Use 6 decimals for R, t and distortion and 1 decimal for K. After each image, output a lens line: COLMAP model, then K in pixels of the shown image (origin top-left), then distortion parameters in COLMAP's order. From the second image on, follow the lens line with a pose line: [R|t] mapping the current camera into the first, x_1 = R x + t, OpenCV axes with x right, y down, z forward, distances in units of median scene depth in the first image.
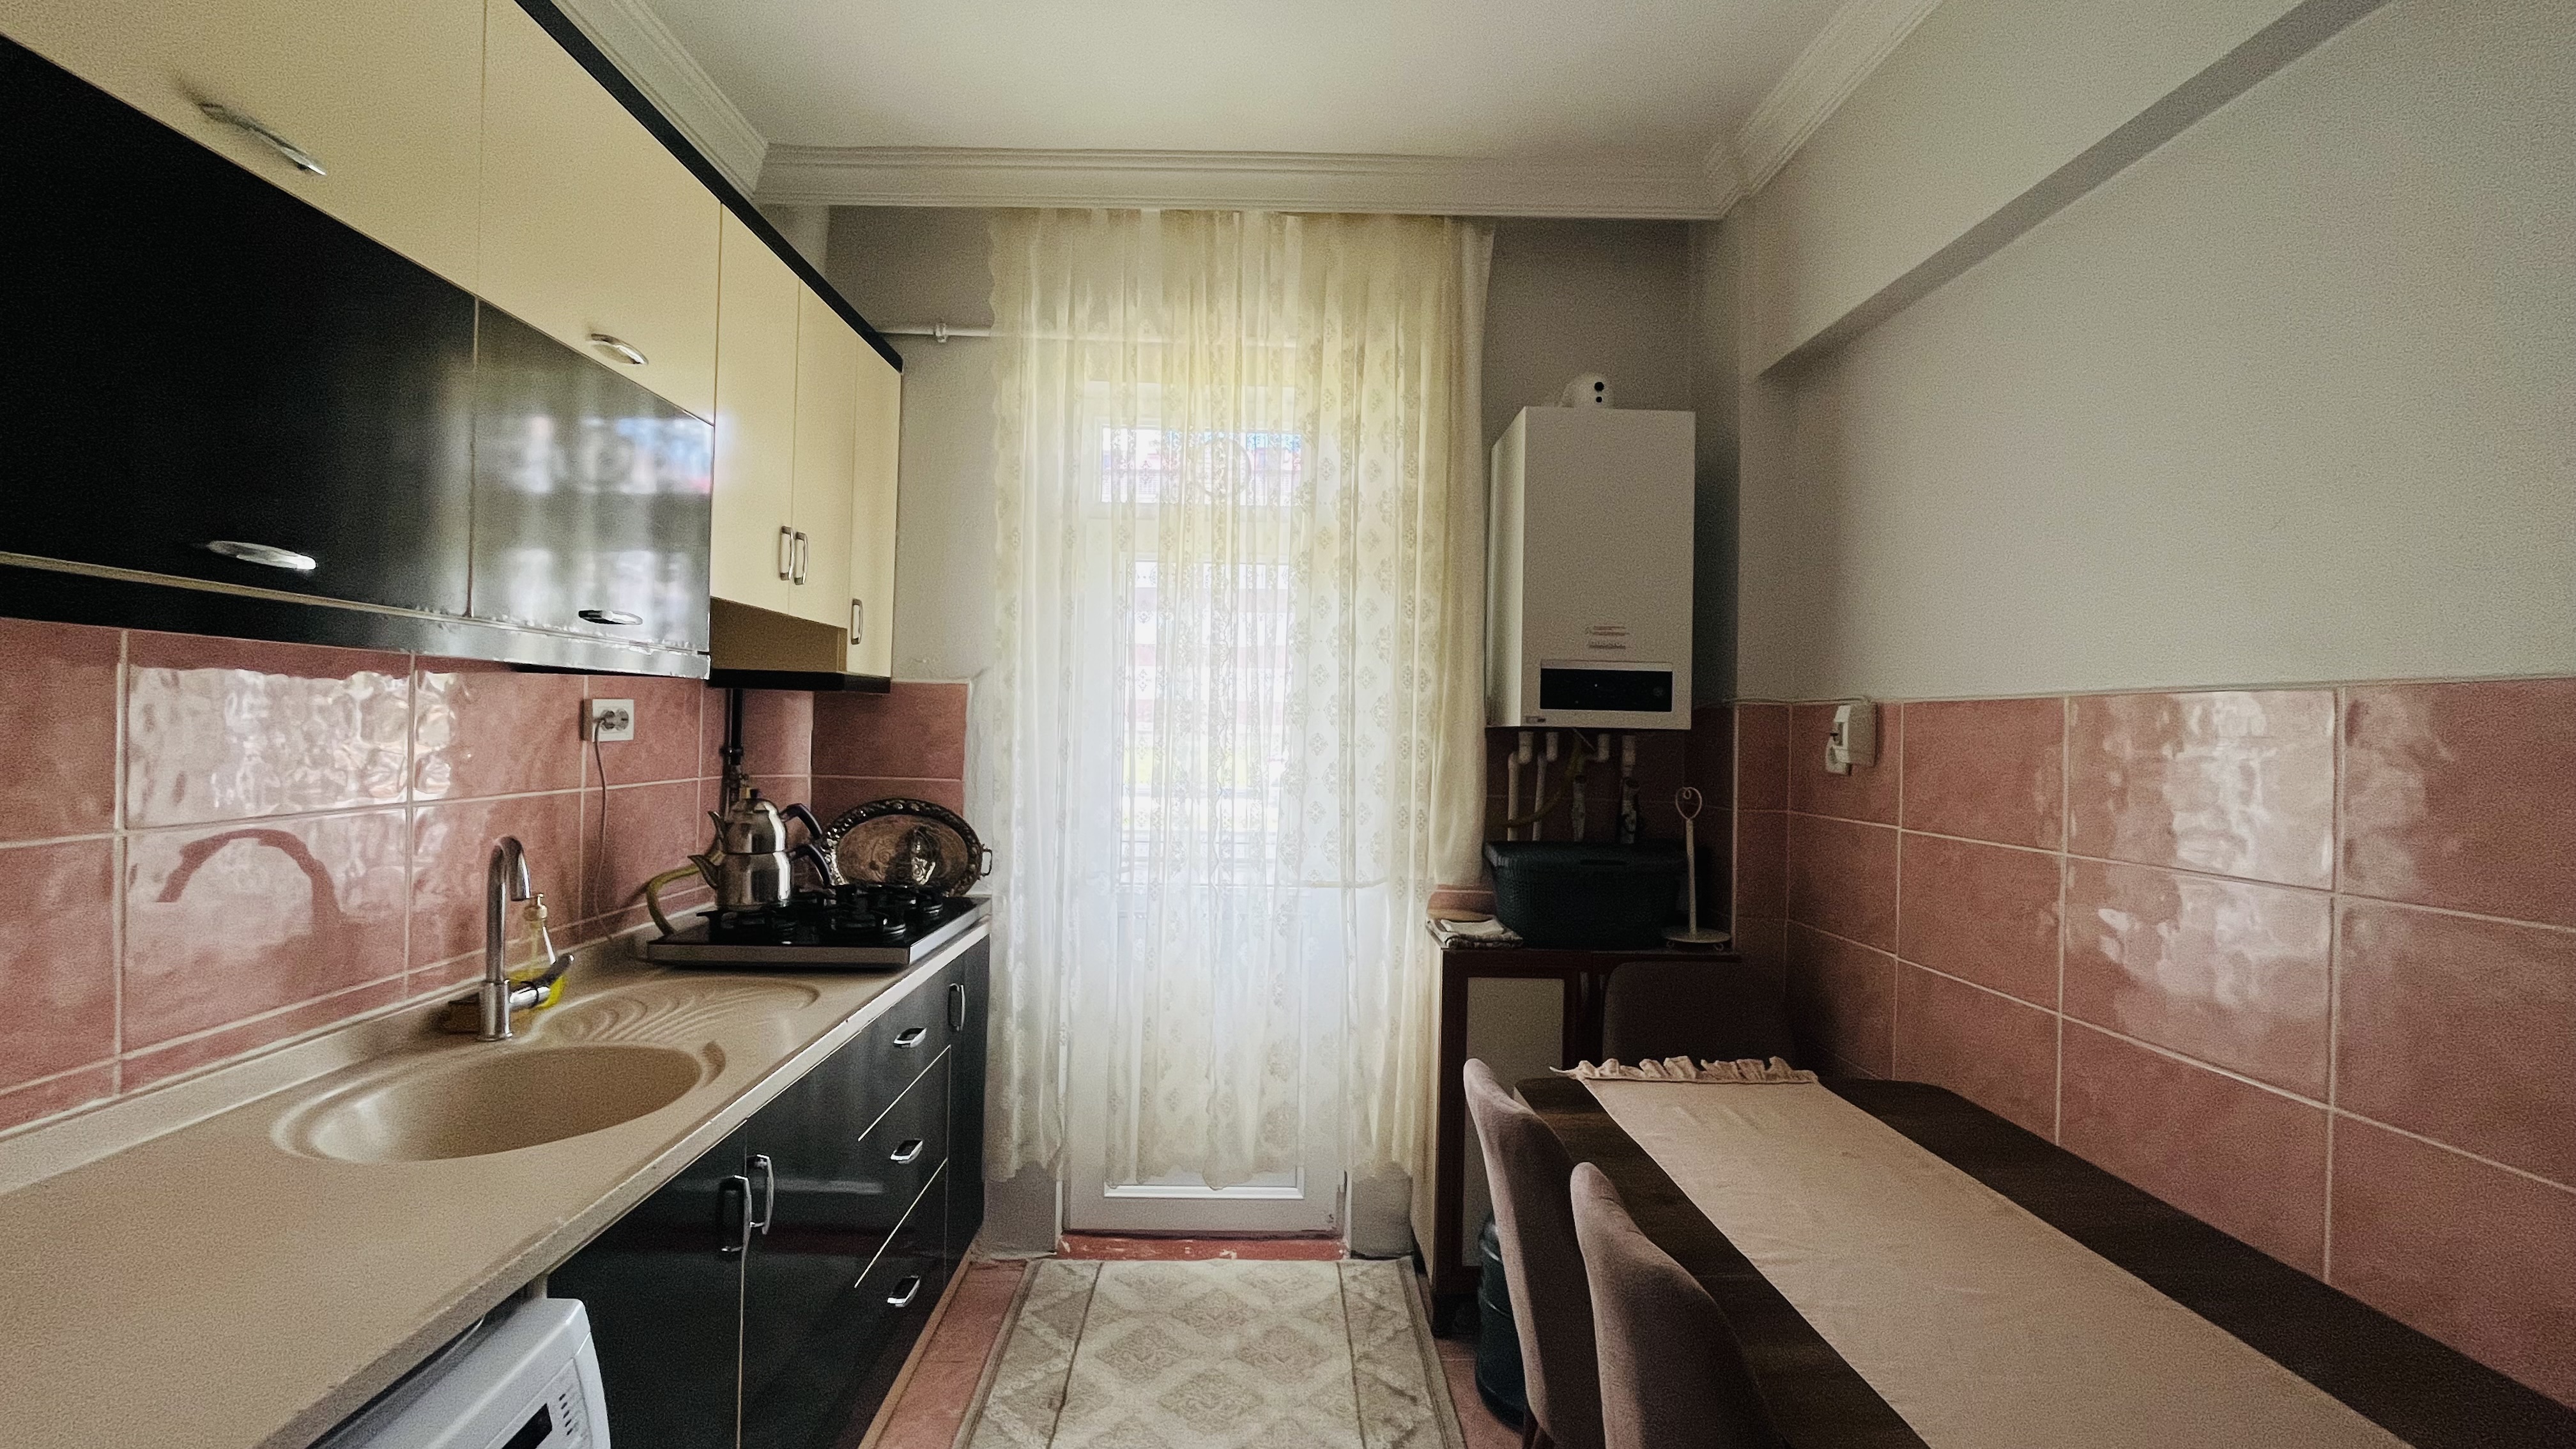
lens RADIAL K [[1034.9, 0, 1282.9], [0, 1034.9, 723.8], [0, 0, 1]] dist [-0.003689, 0.000213]
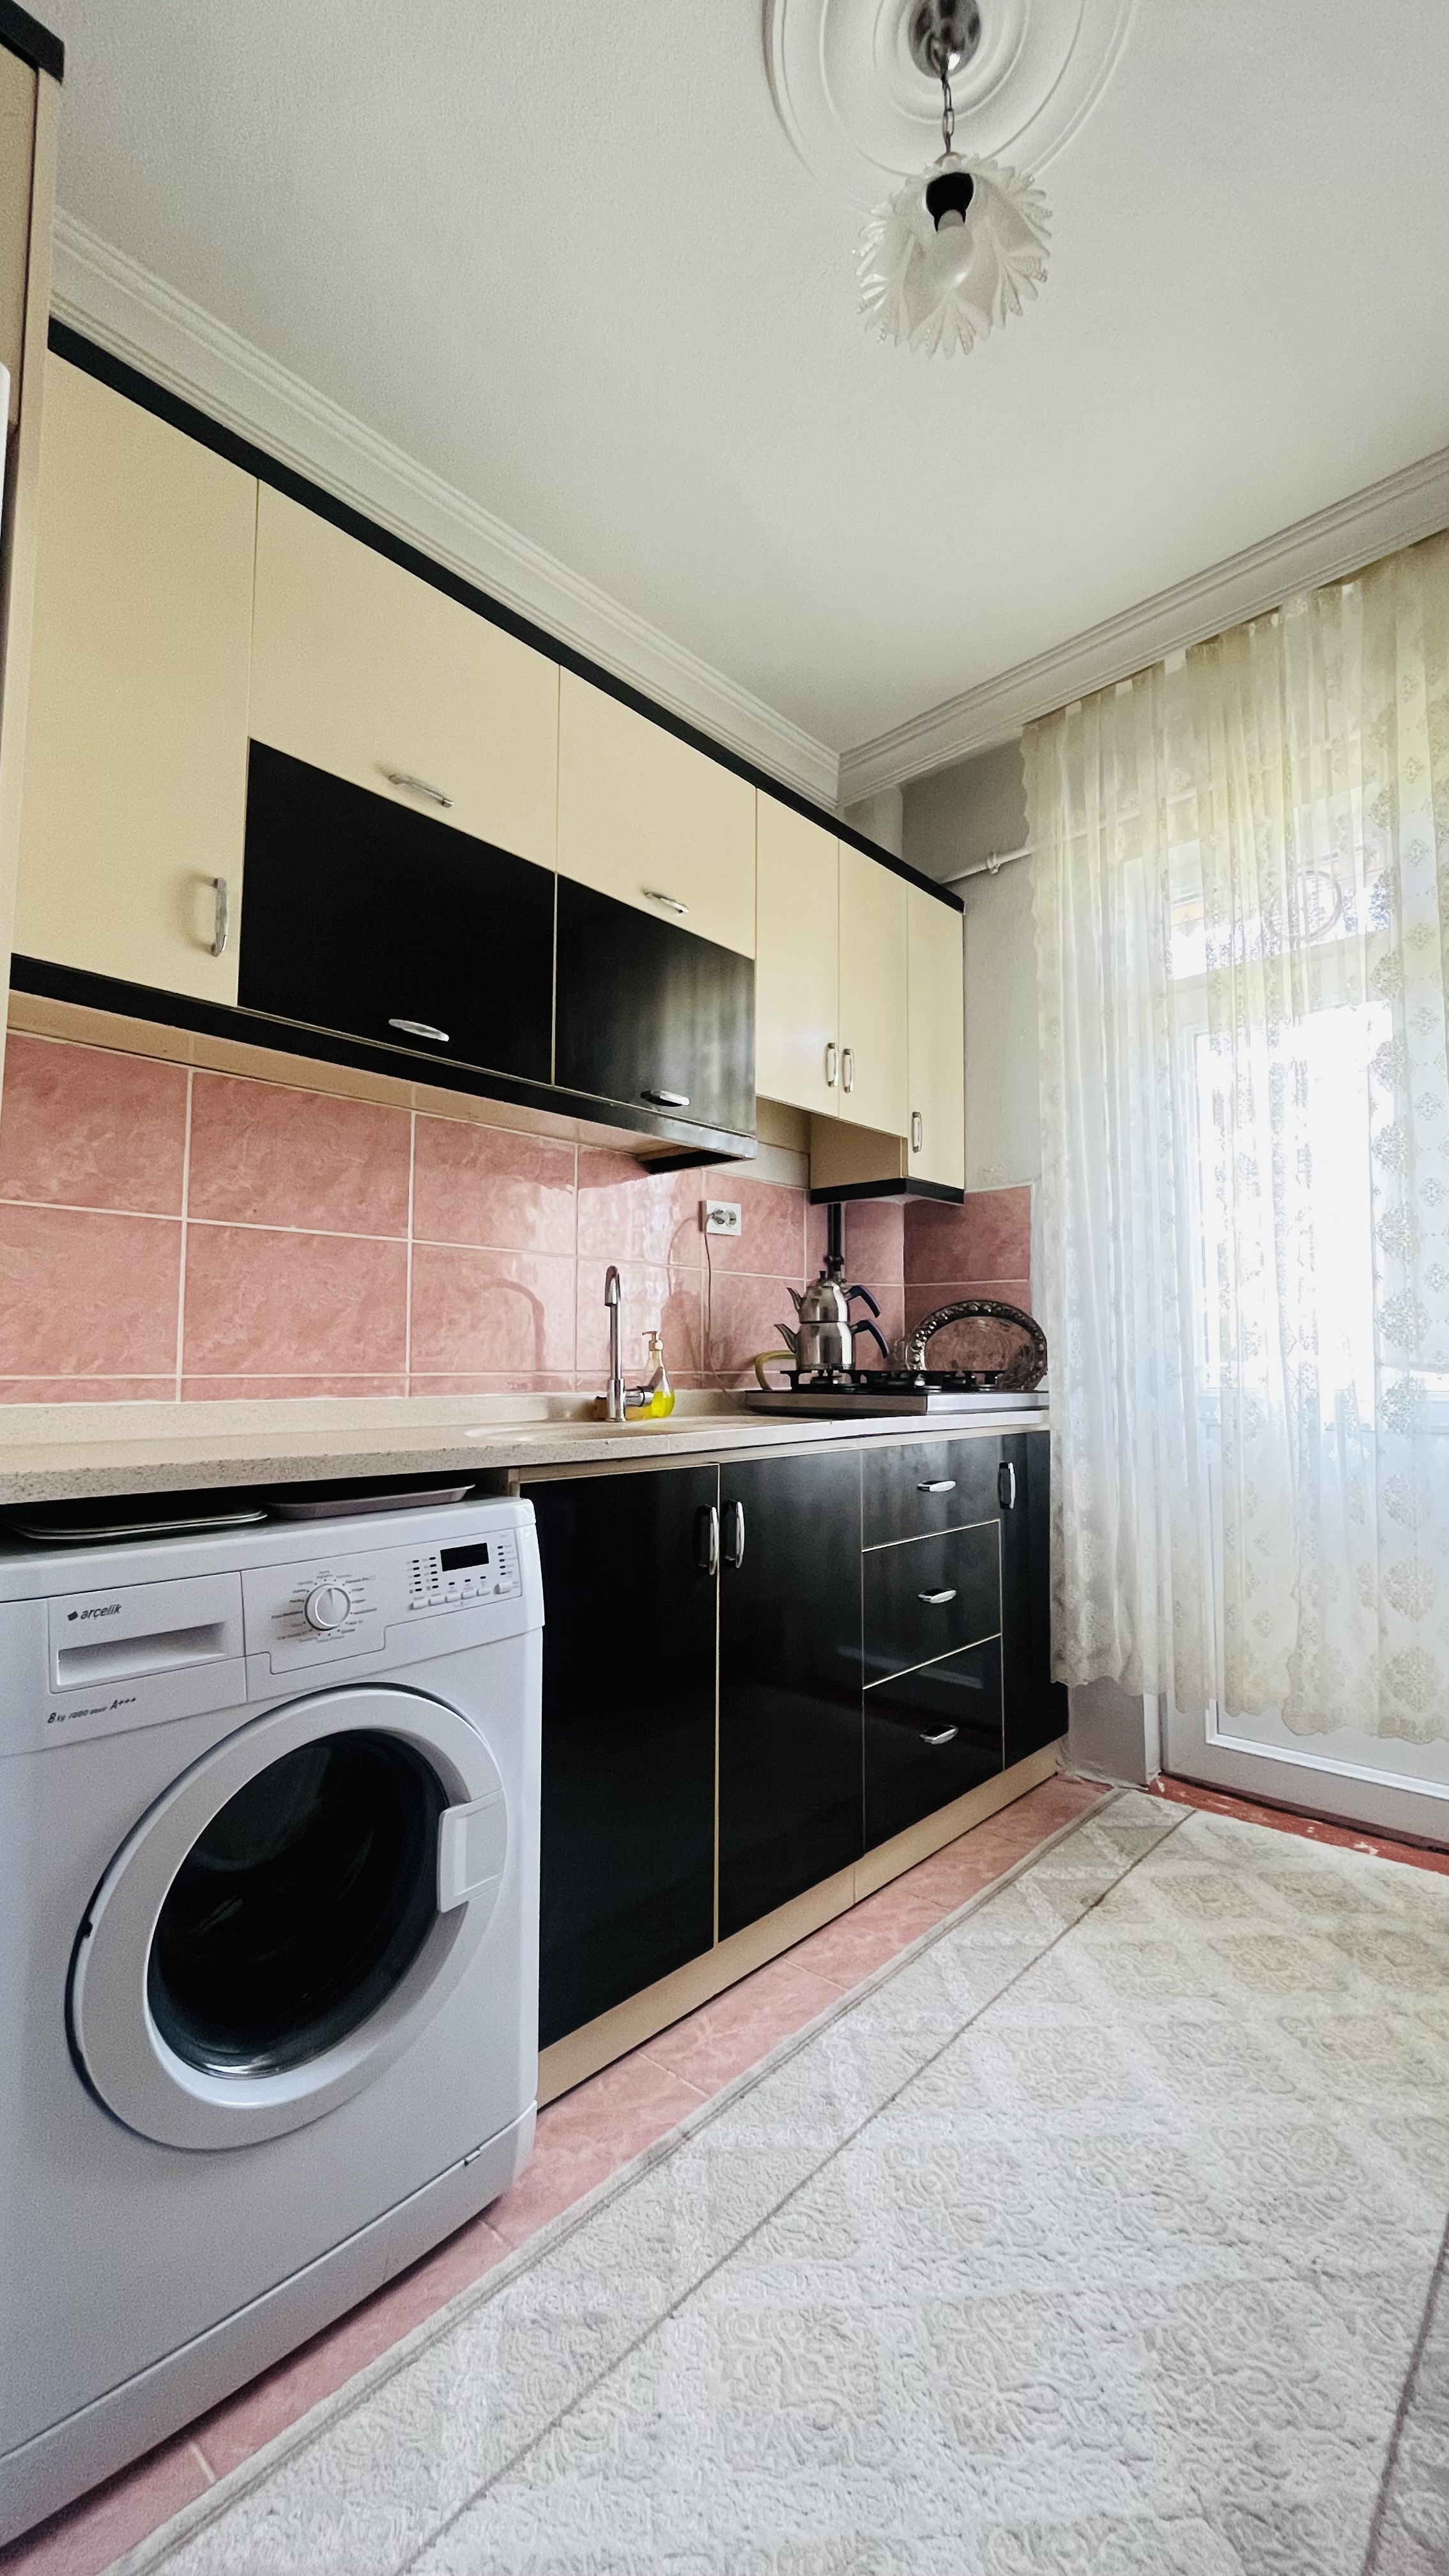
lens RADIAL K [[1034.9, 0, 725.6], [0, 1034.9, 1283.4], [0, 0, 1]] dist [-0.003689, 0.000213]
pose [[0.720976, -0.074388, -0.688955, 0.193621], [0.015637, 0.995715, -0.091146, 0.162568], [0.692783, 0.054941, 0.719050, 0.070252]]
